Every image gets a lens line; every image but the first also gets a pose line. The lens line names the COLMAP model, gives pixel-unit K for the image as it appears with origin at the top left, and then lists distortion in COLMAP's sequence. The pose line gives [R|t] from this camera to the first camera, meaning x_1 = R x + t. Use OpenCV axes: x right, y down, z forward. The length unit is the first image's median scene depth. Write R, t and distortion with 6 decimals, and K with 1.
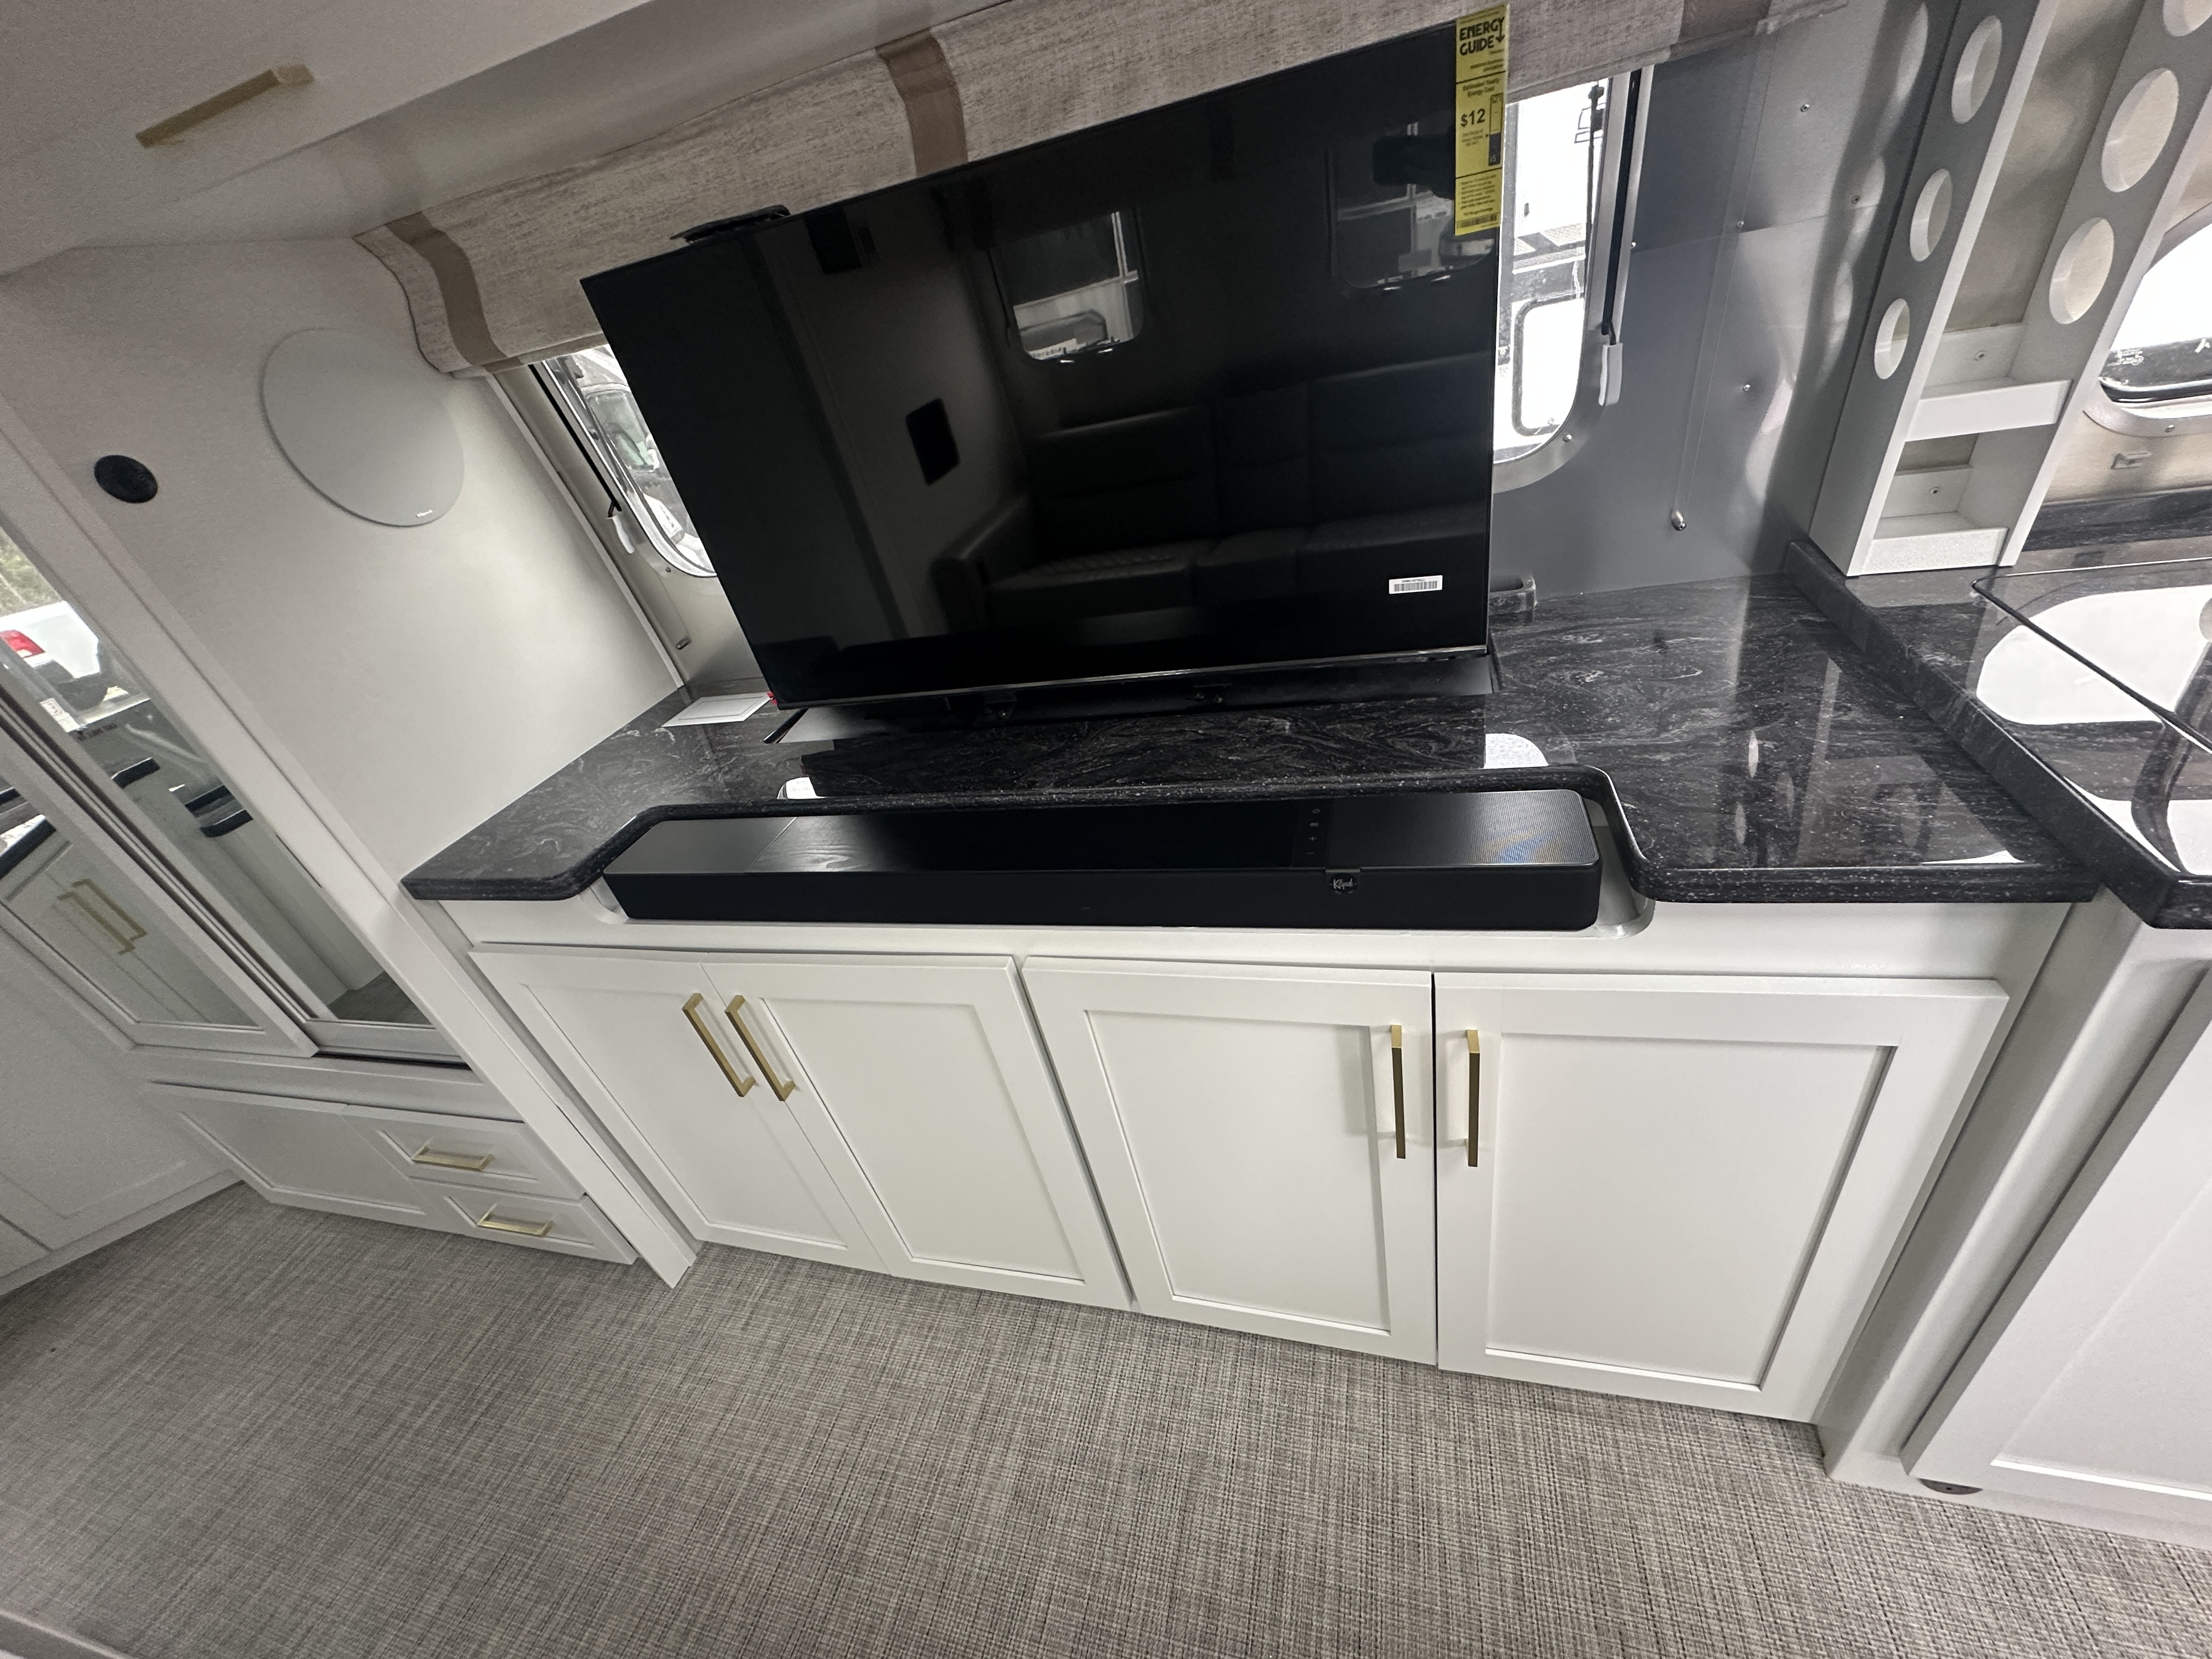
lens RADIAL K [[879.4, 0, 1101.8], [0, 879.4, 831.4], [0, 0, 1]] dist [-0.004985, 0.001445]
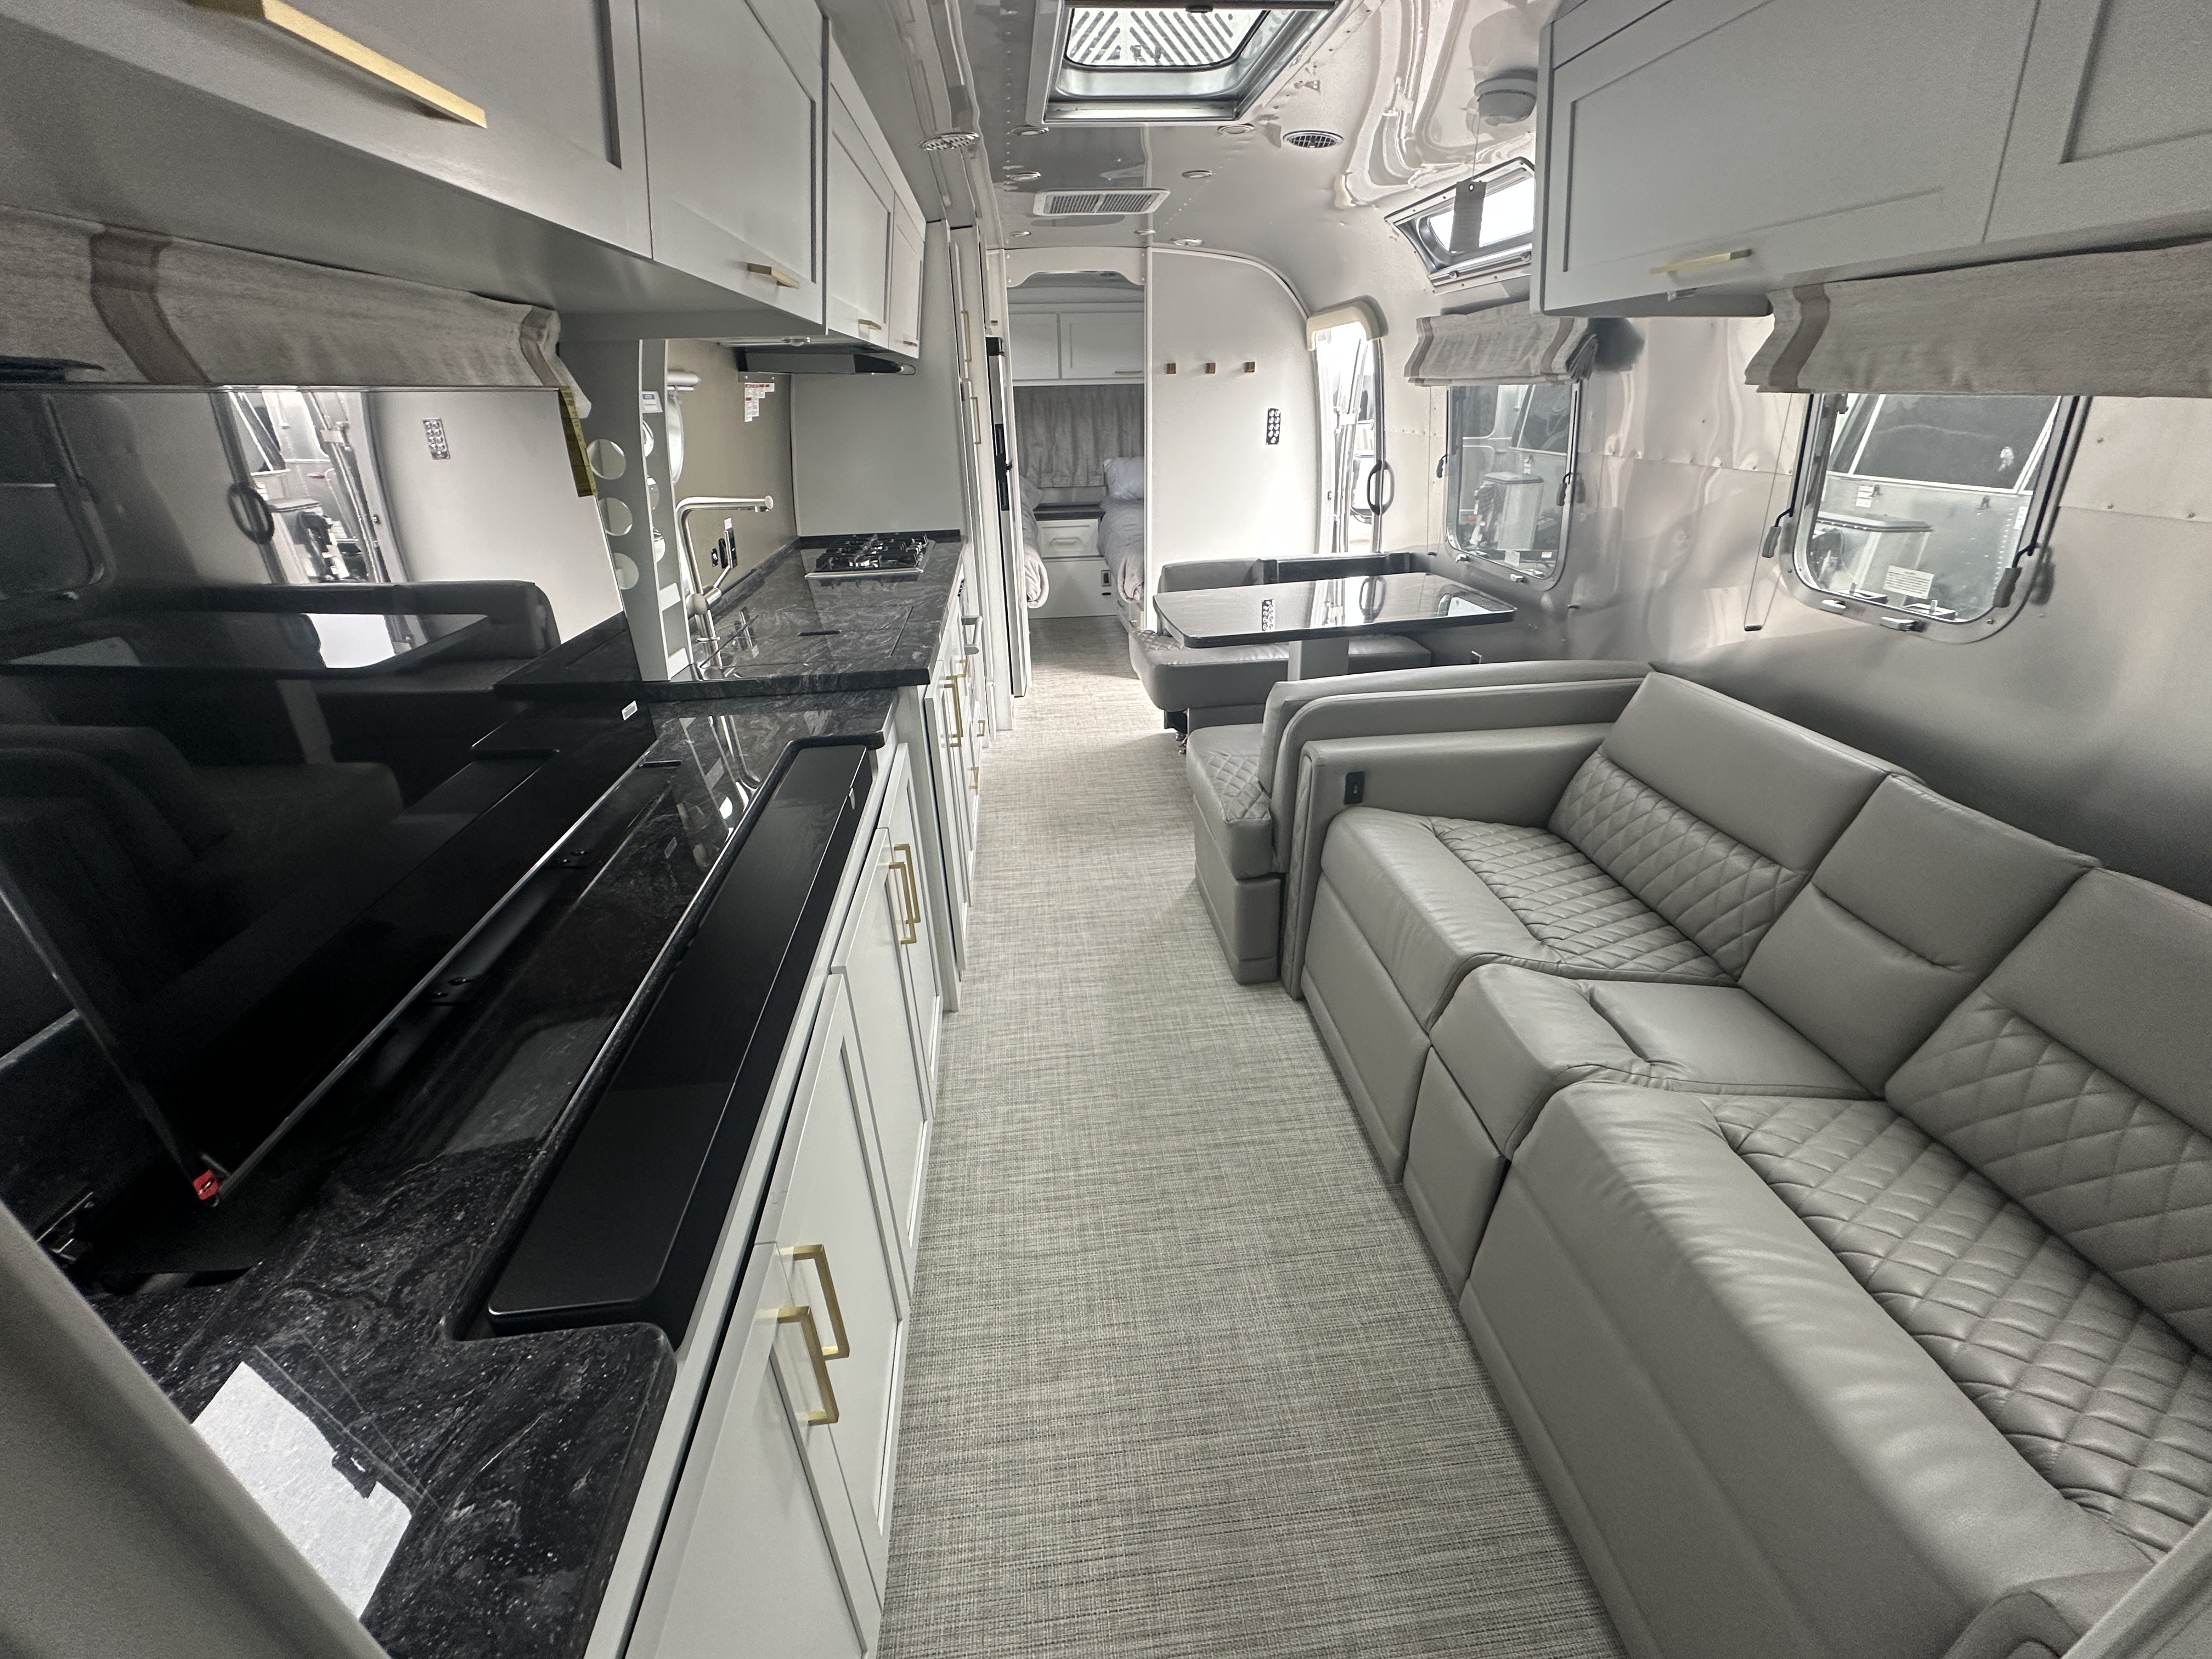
lens RADIAL K [[879.4, 0, 1105.6], [0, 879.4, 828.4], [0, 0, 1]] dist [-0.004985, 0.001445]
pose [[-0.343433, -0.224708, 0.911899, -1.005729], [0.589268, 0.704501, 0.395527, -0.198733], [-0.731312, 0.673190, -0.109536, 0.558739]]
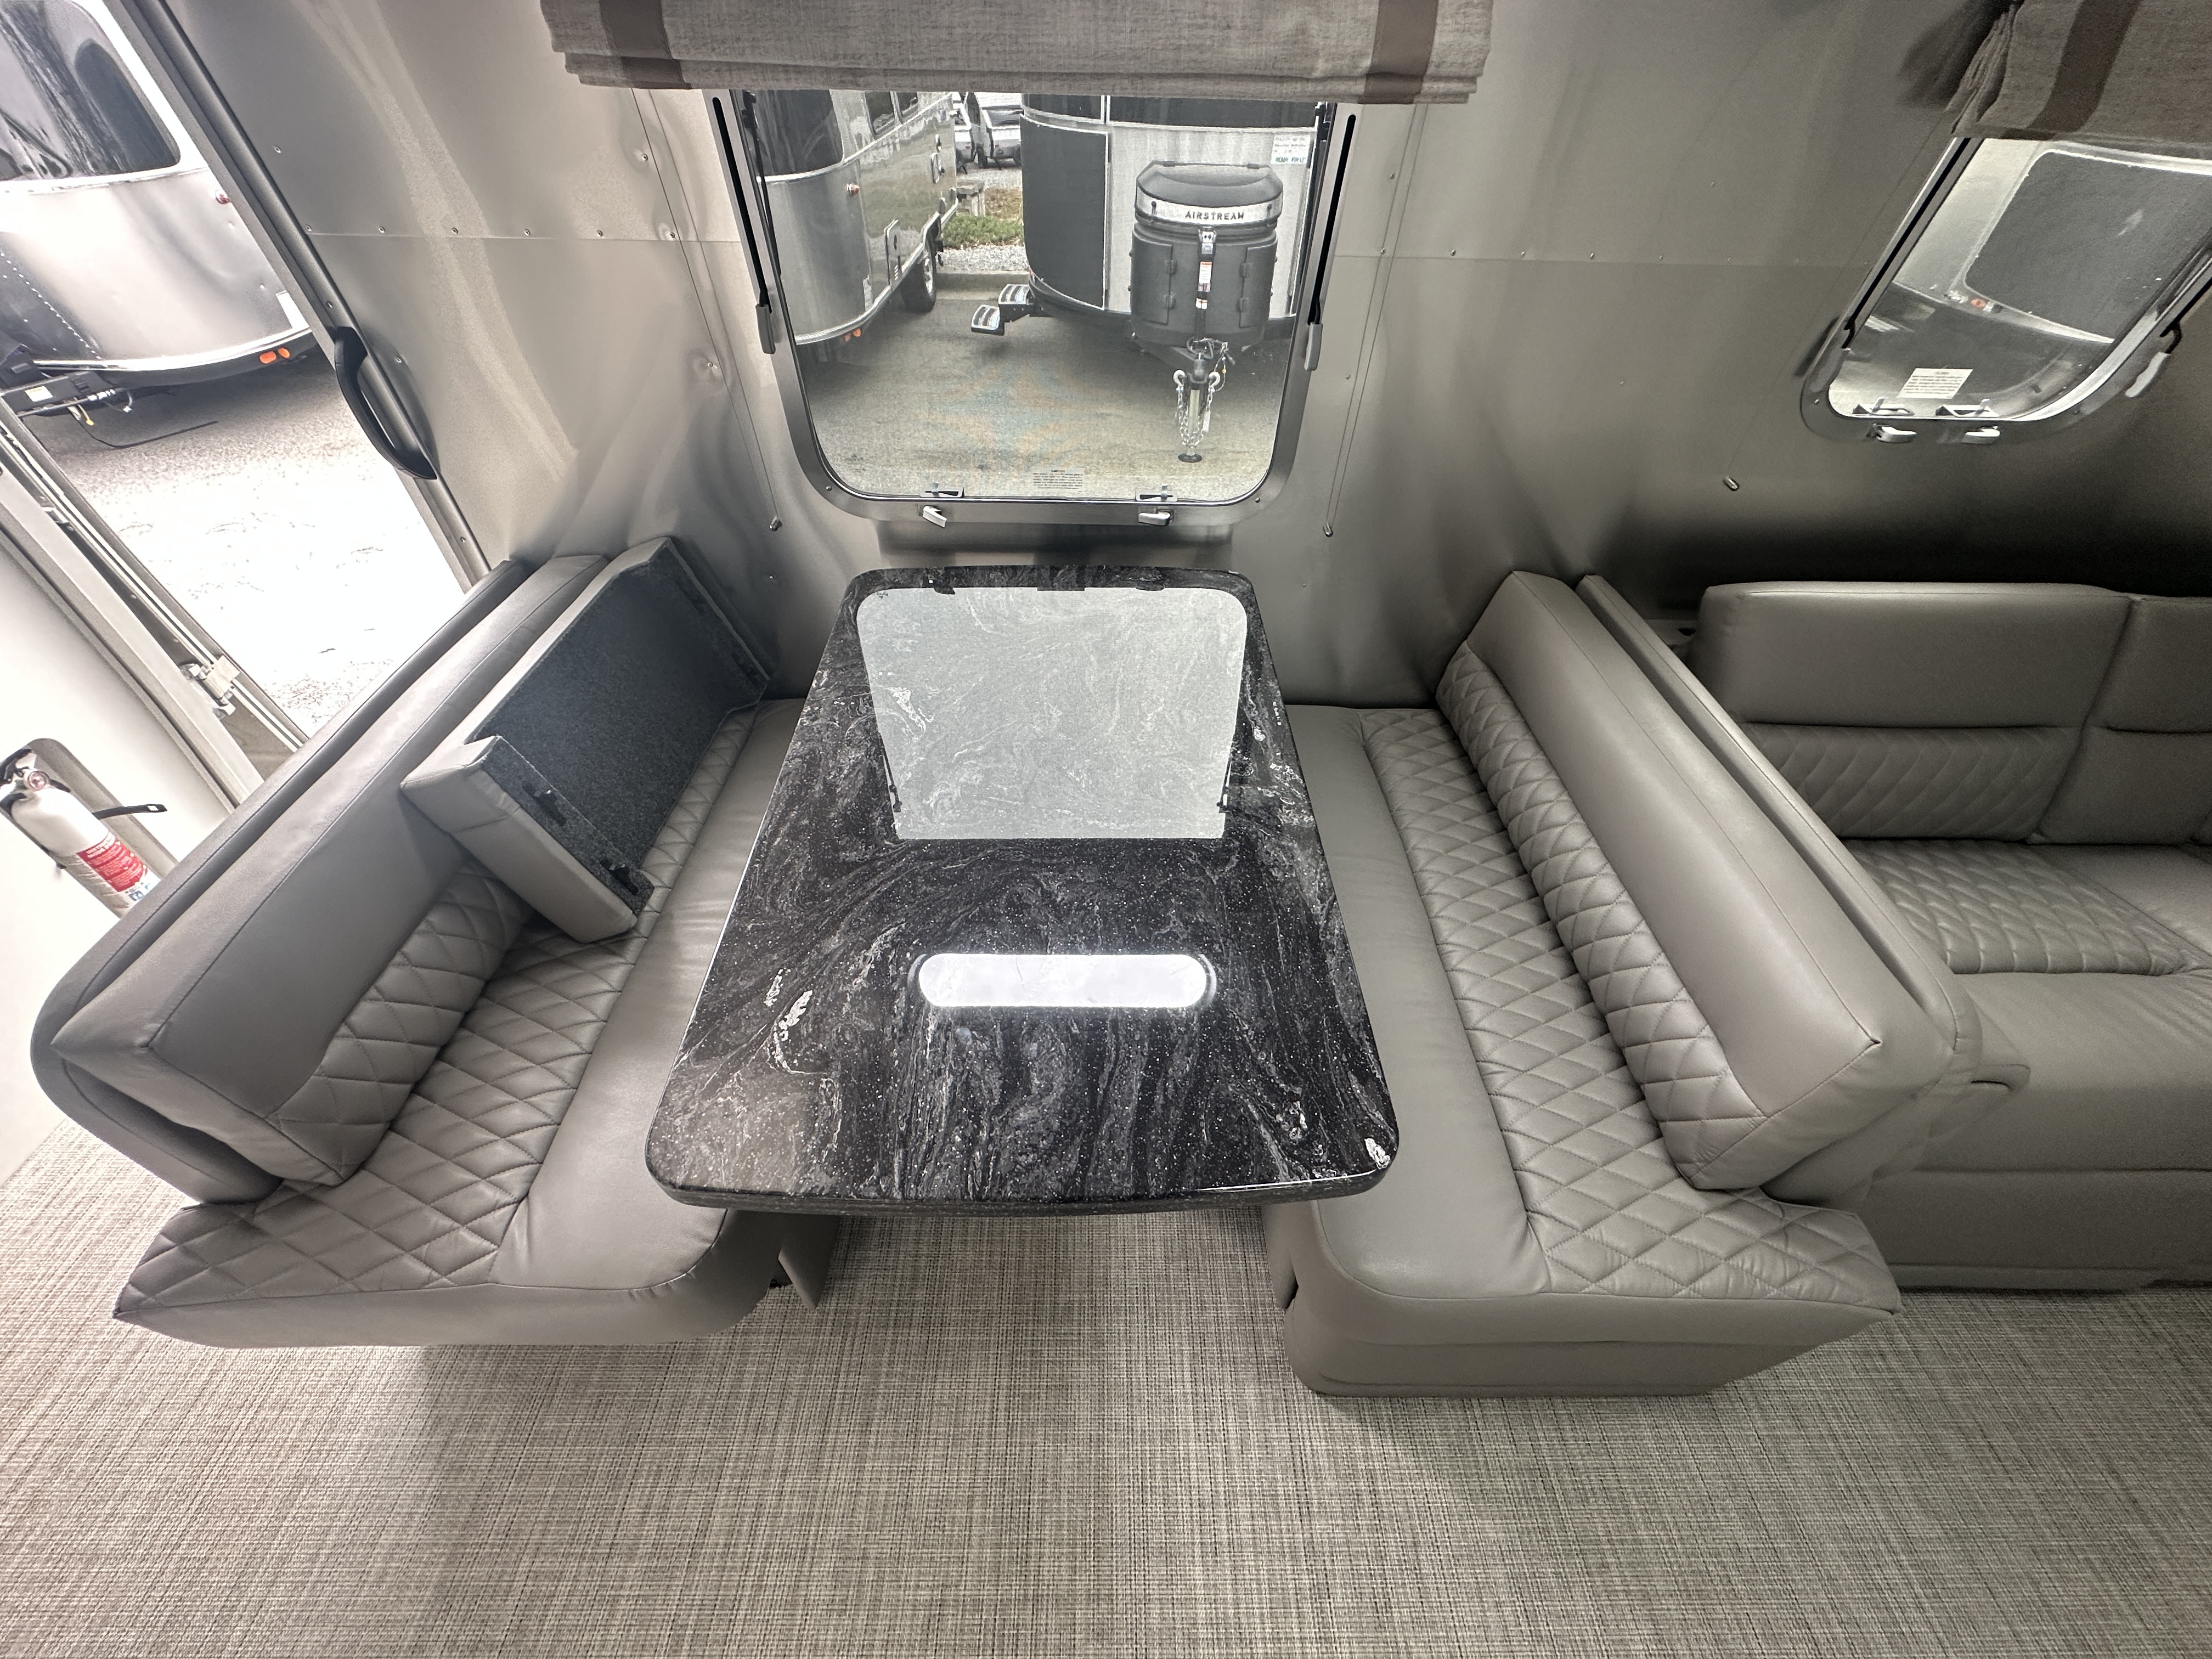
lens RADIAL K [[879.4, 0, 1107.8], [0, 879.4, 829.6], [0, 0, 1]] dist [-0.004985, 0.001445]
pose [[-0.948492, 0.310263, -0.064027, 1.089980], [0.001248, 0.205761, 0.978601, -0.216640], [0.316798, 0.928116, -0.195550, -0.285241]]
